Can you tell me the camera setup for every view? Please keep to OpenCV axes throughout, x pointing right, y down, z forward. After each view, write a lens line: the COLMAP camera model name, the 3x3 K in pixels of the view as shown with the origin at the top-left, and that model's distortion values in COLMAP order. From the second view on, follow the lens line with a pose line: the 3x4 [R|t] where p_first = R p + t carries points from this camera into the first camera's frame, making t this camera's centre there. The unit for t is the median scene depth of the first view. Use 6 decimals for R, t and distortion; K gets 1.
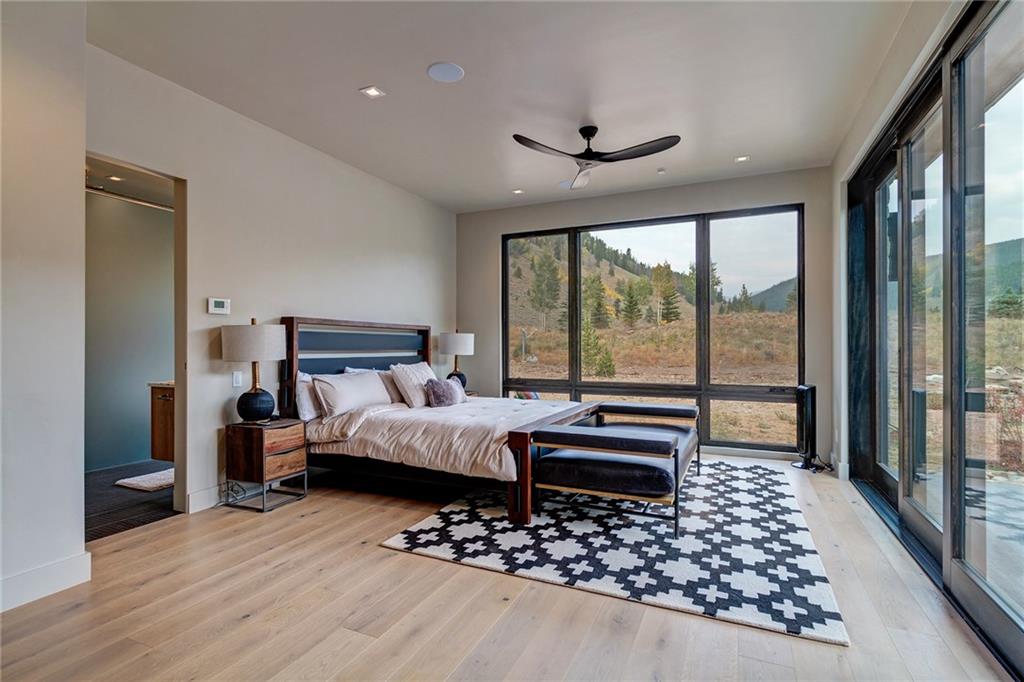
lens RADIAL K [[502.5, 0, 514.6], [0, 502.5, 344.6], [0, 0, 1]] dist [0.005941, 0.000136]
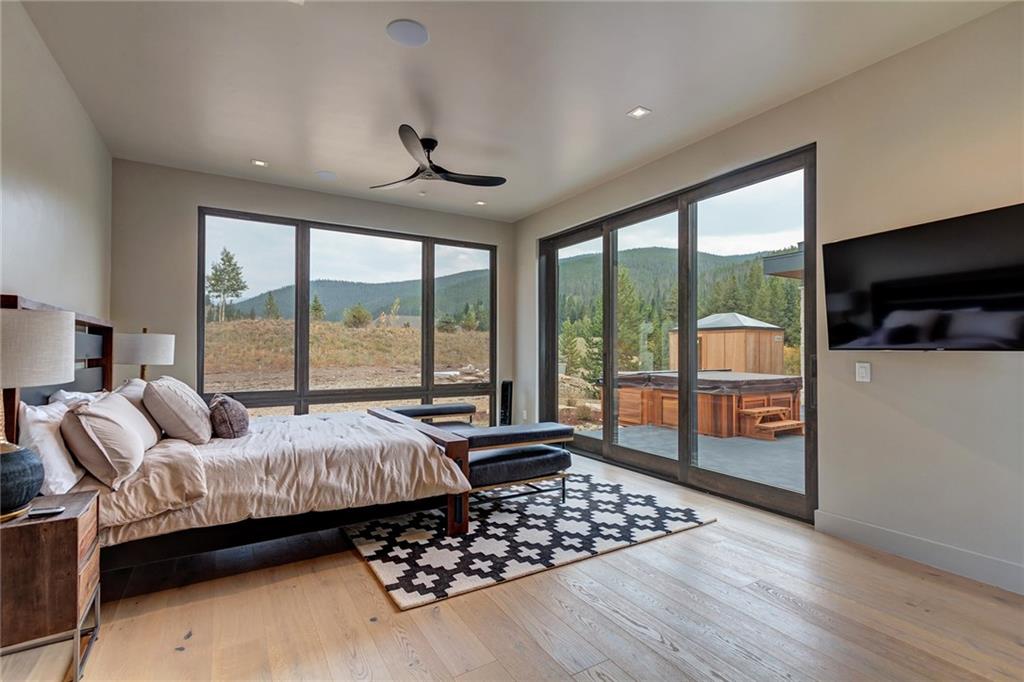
lens RADIAL K [[472.6, 0, 517.4], [0, 472.6, 341.2], [0, 0, 1]] dist [0.008853, -0.001932]
pose [[0.557077, 0.017008, 0.830287, -0.731234], [-0.001931, 0.999814, -0.019185, -0.001388], [-0.830459, 0.009084, 0.557006, 0.414111]]
